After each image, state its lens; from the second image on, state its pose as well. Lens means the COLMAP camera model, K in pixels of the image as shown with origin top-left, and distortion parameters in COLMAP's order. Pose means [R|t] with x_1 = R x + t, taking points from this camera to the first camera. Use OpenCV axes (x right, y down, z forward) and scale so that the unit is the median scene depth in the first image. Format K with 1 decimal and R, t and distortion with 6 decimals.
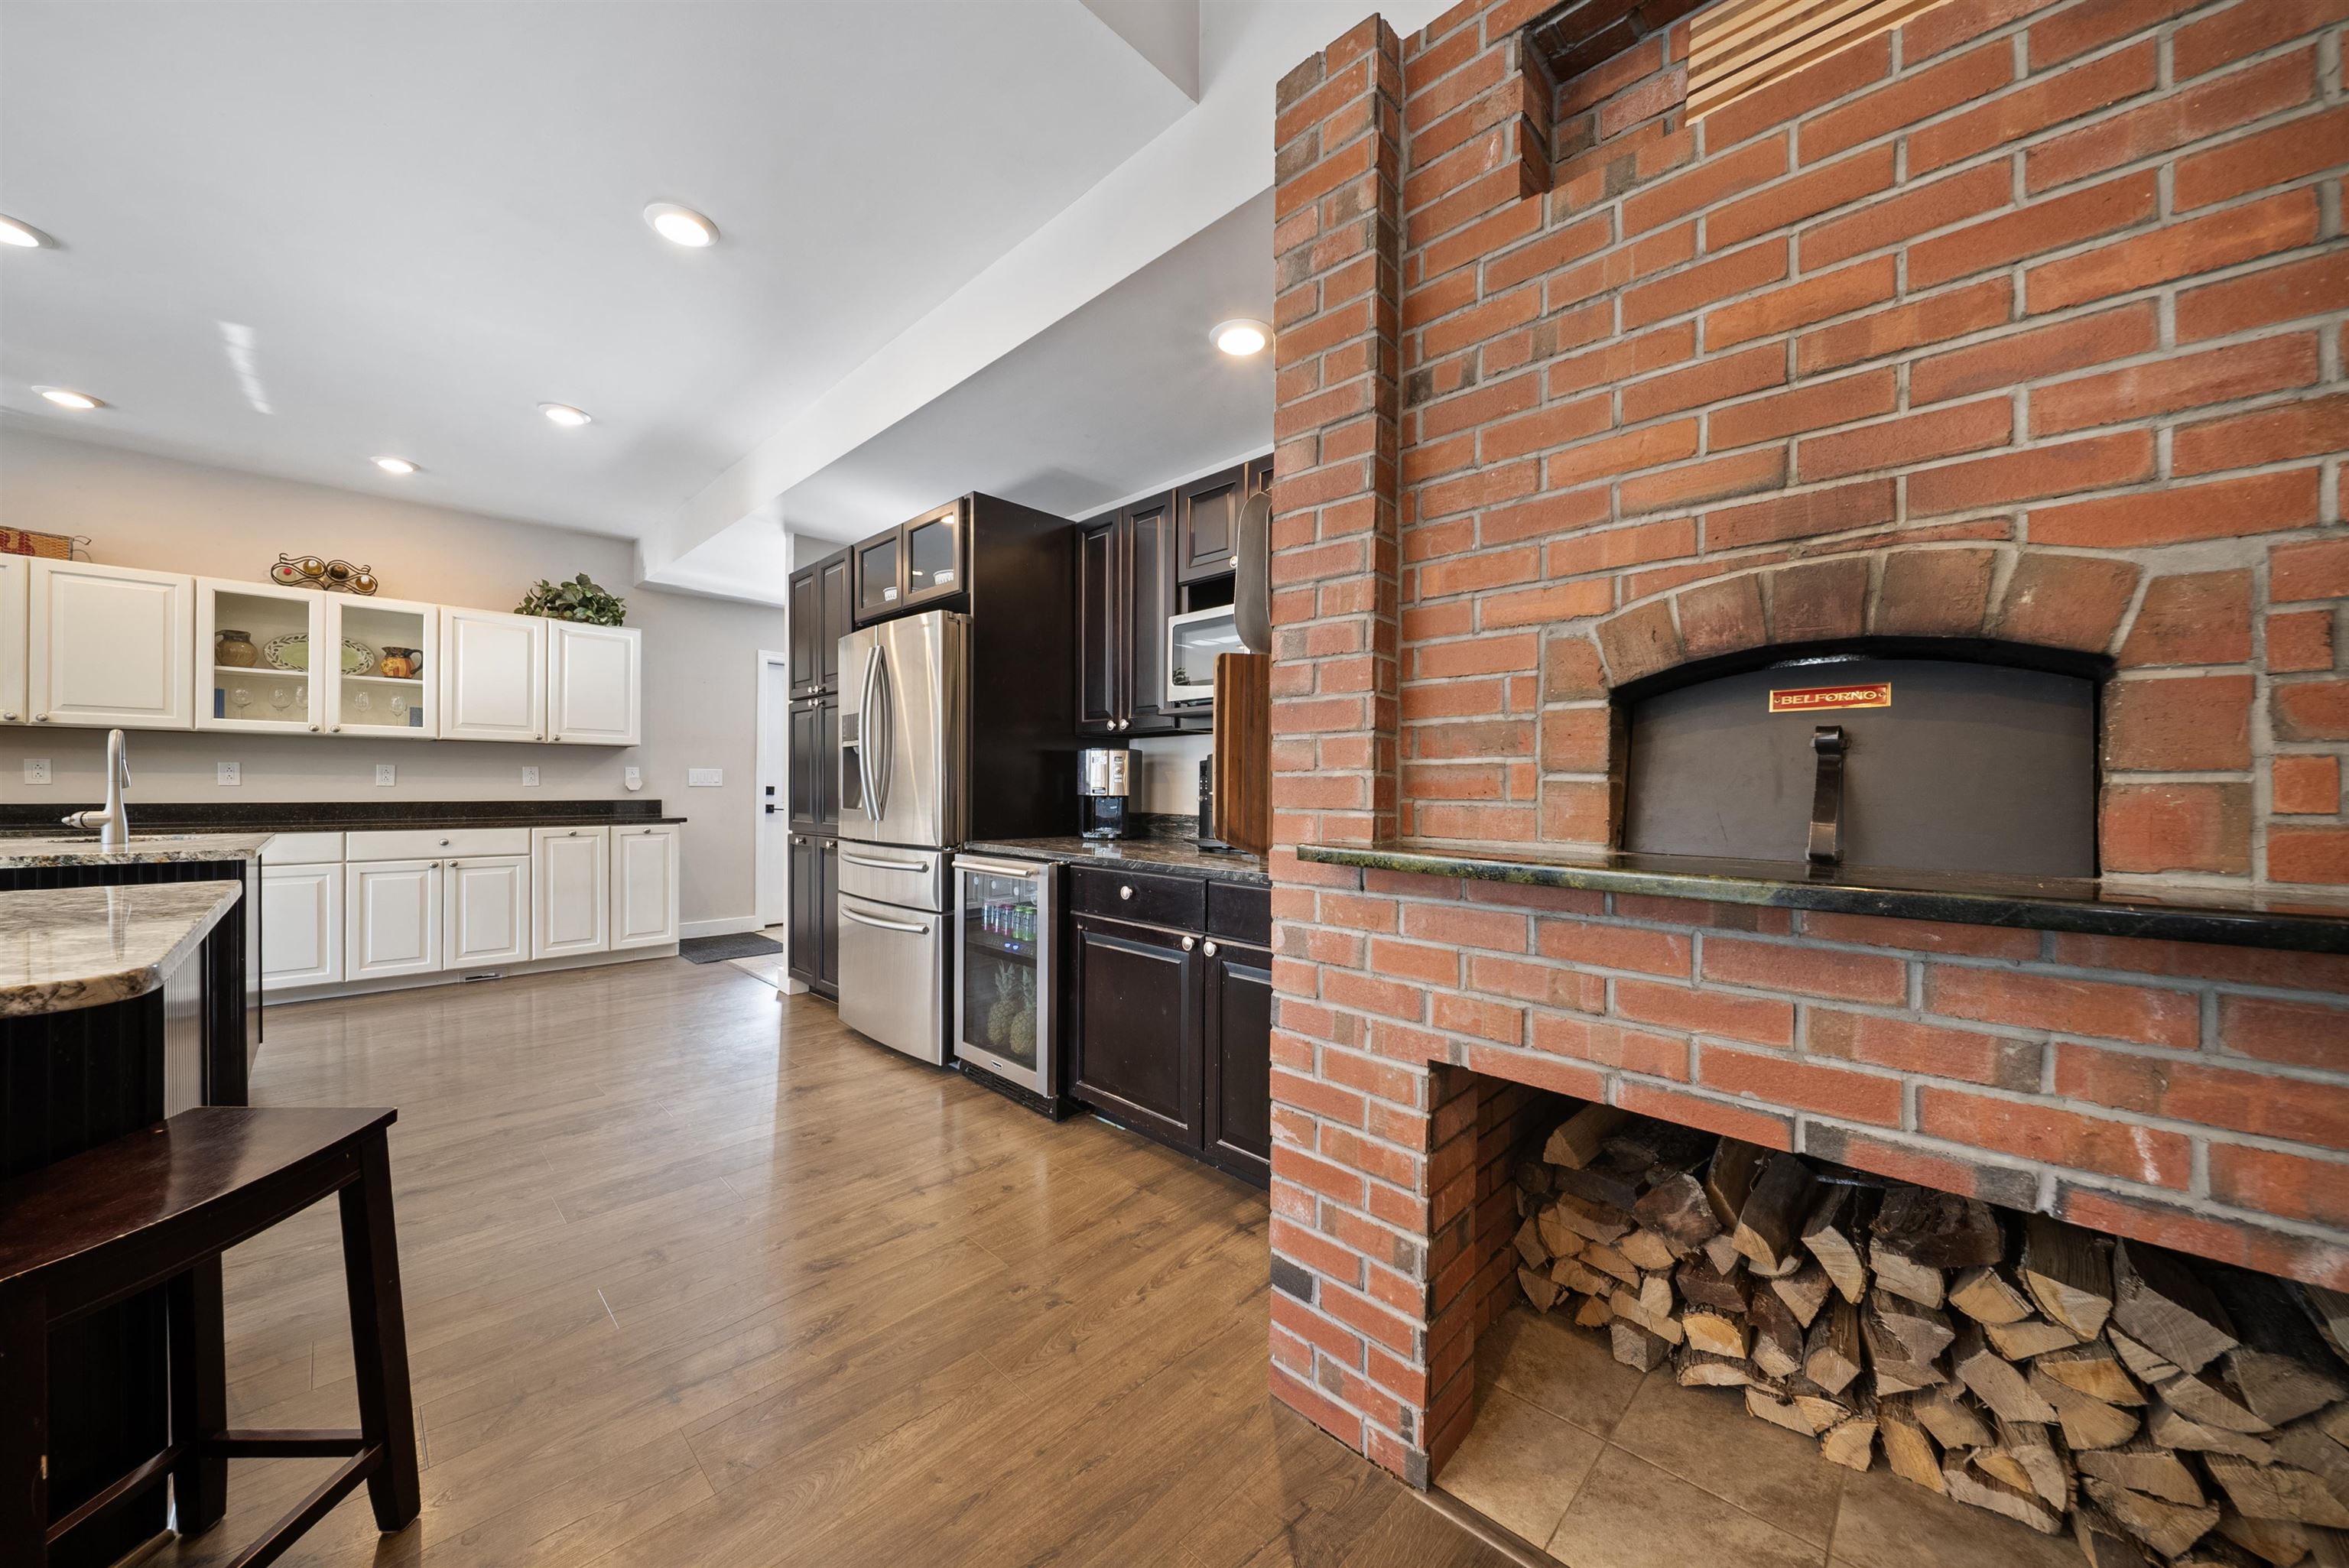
lens RADIAL K [[813.7, 0, 1174.5], [0, 813.7, 784.0], [0, 0, 1]] dist [0.002561, -0.004947]
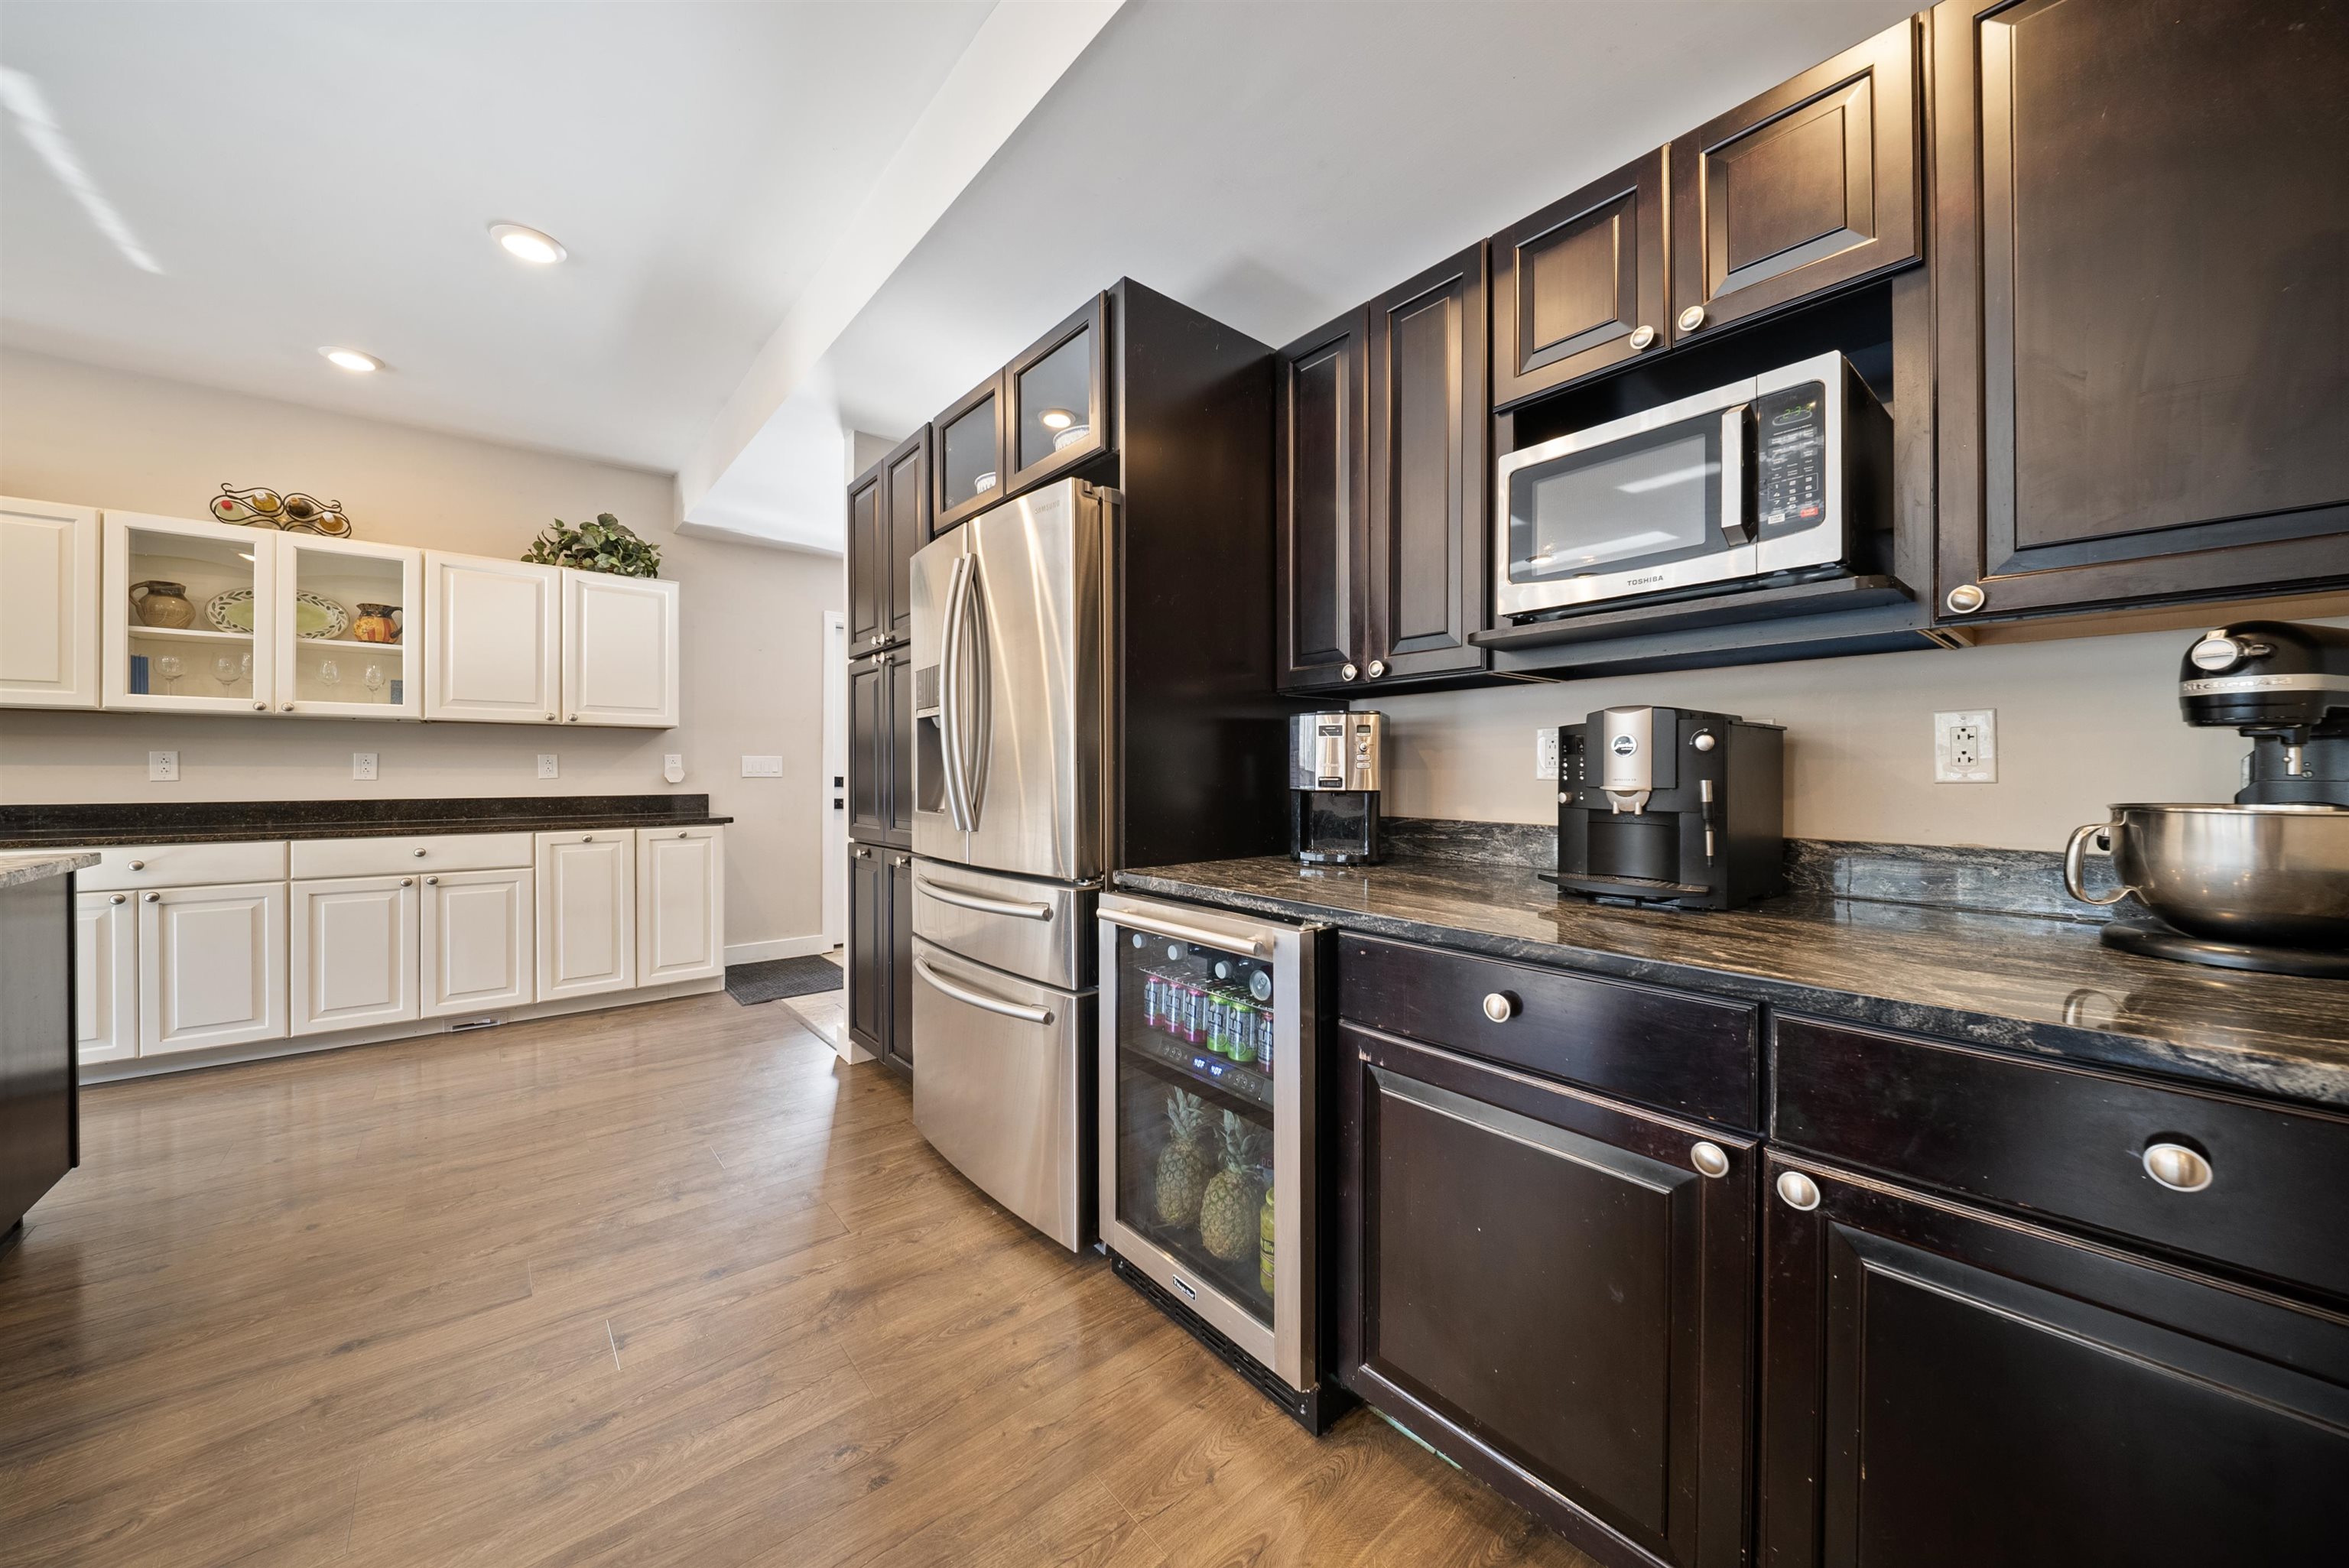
lens RADIAL K [[829.9, 0, 1193.1], [0, 829.9, 765.3], [0, 0, 1]] dist [-0.001211, -0.005791]
pose [[0.996594, -0.007866, -0.082085, -0.114386], [0.007377, 0.999953, -0.006254, -0.000937], [0.082130, 0.005627, 0.996606, 0.308498]]
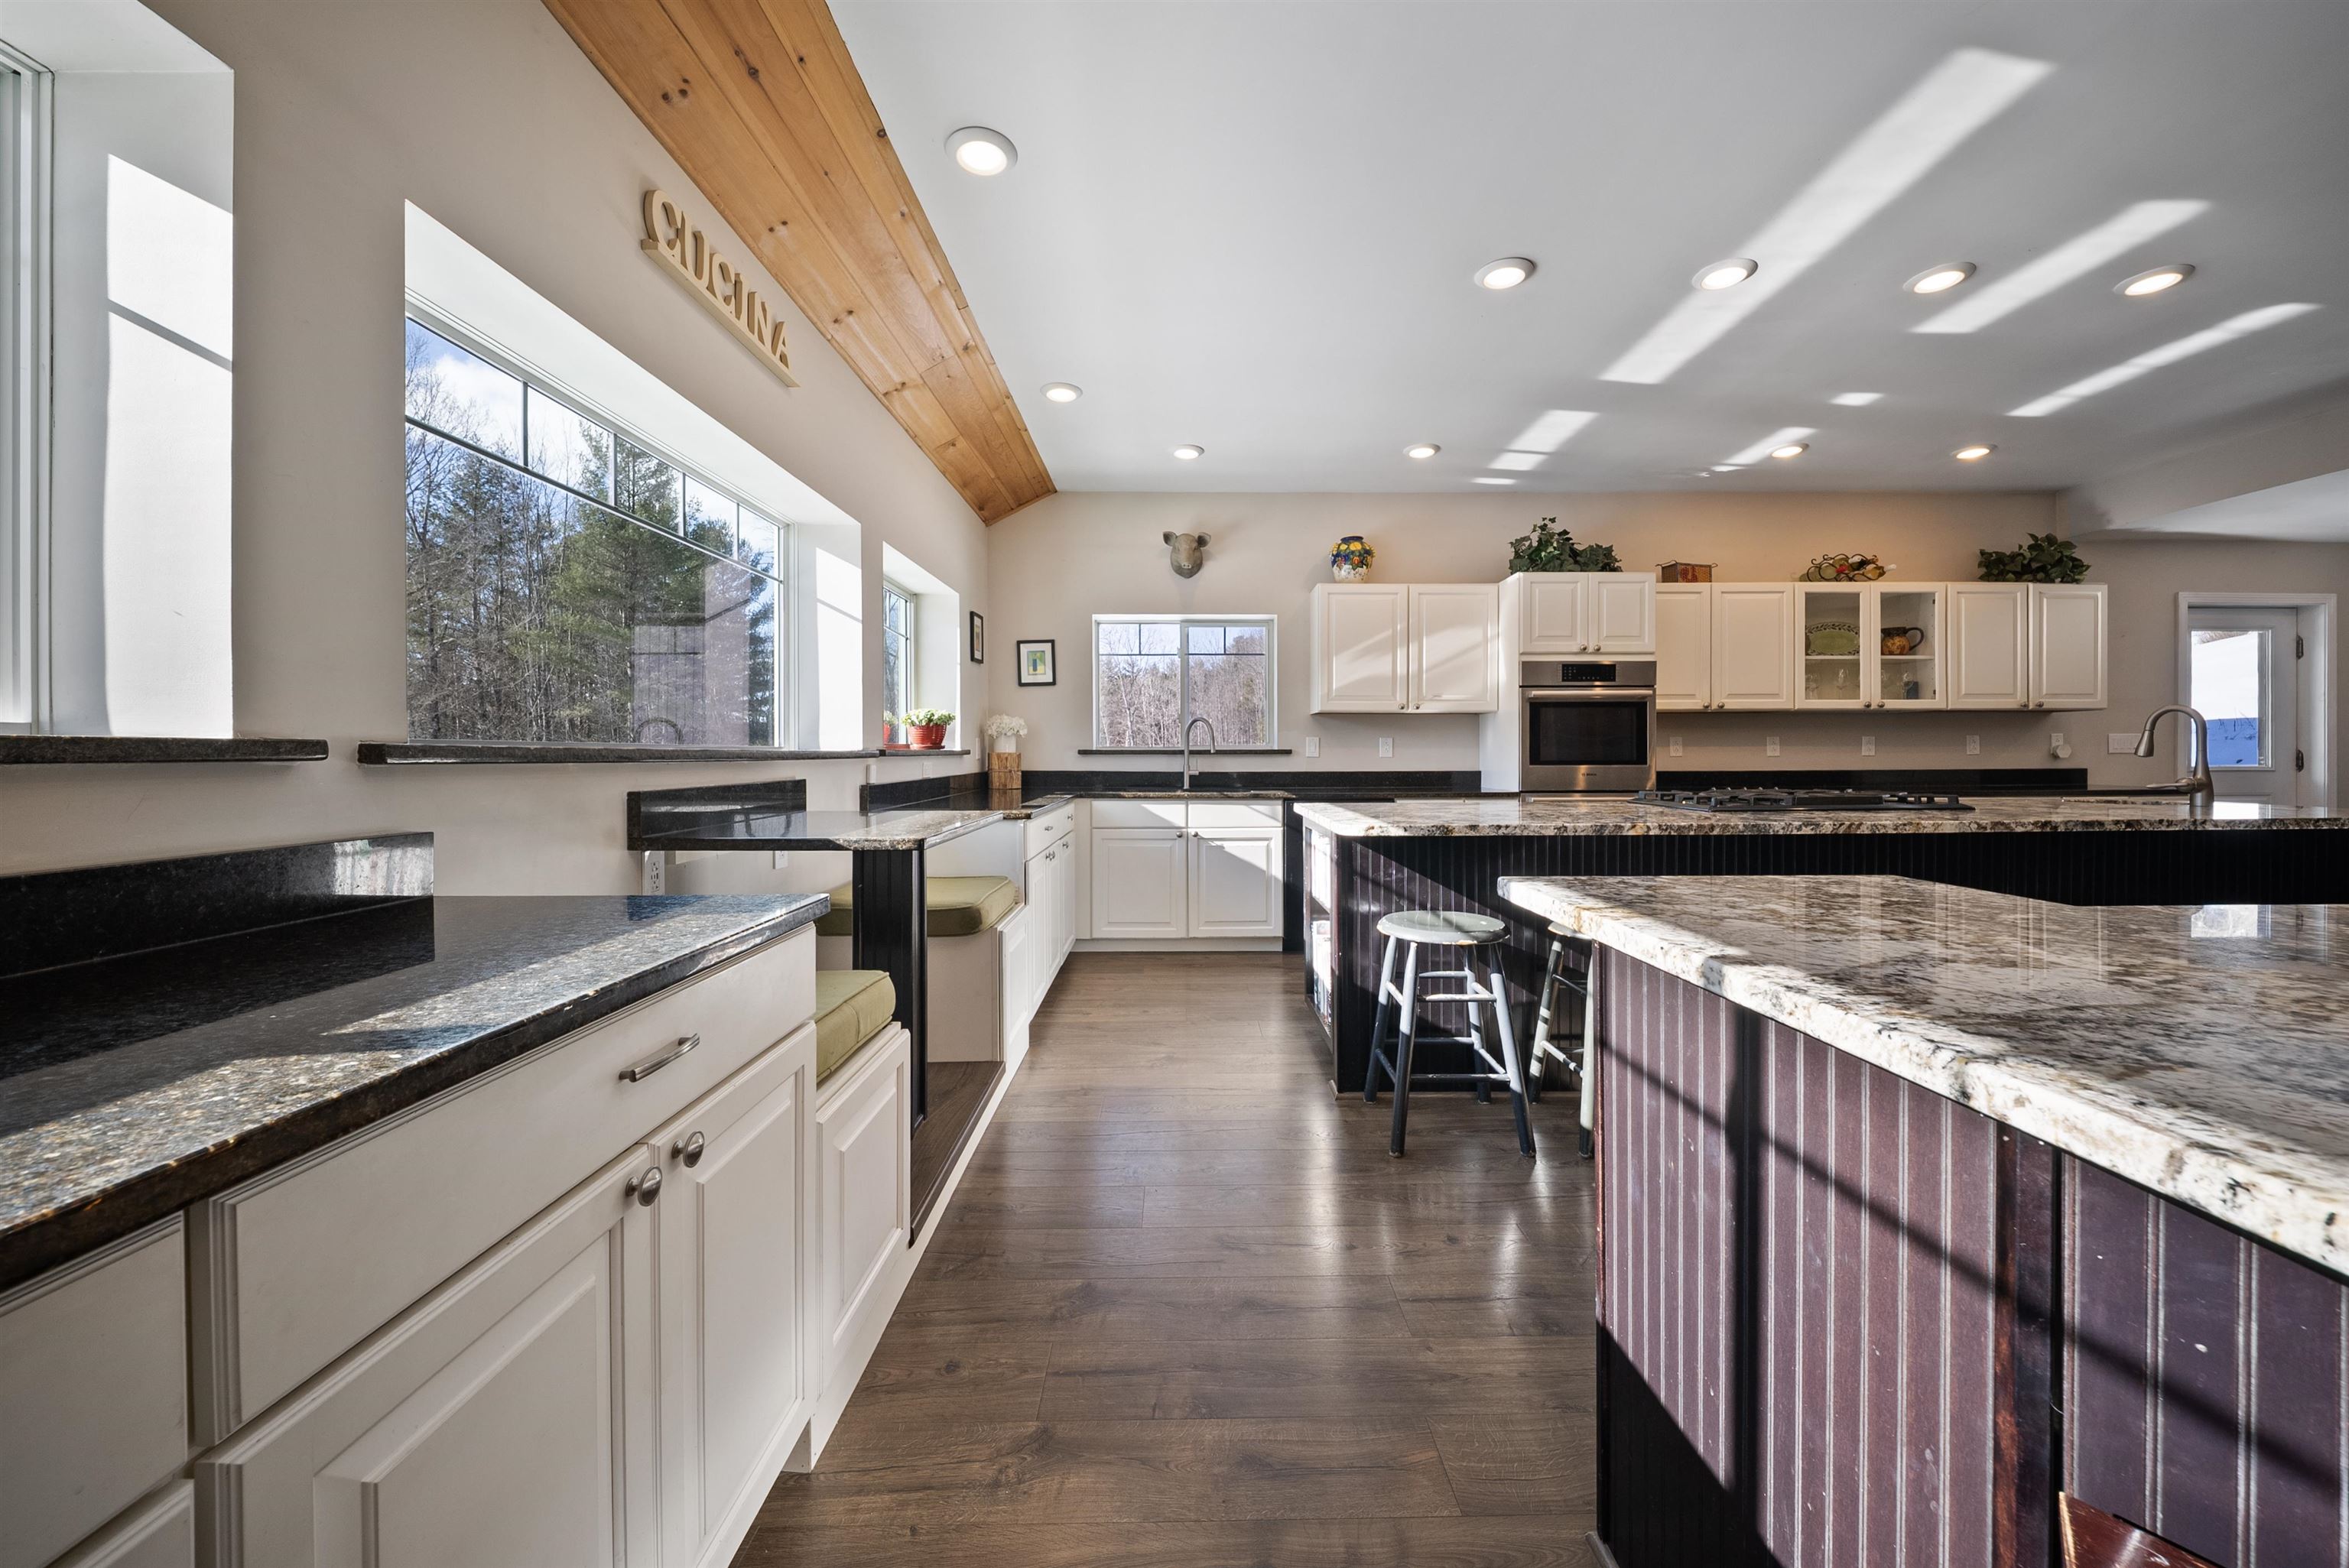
lens RADIAL K [[829.9, 0, 1193.1], [0, 829.9, 765.3], [0, 0, 1]] dist [-0.001211, -0.005791]
pose [[0.711781, 0.001280, -0.702401, -0.974064], [0.010301, 0.999872, 0.012260, -0.008393], [0.702326, -0.015962, 0.711676, -0.502376]]
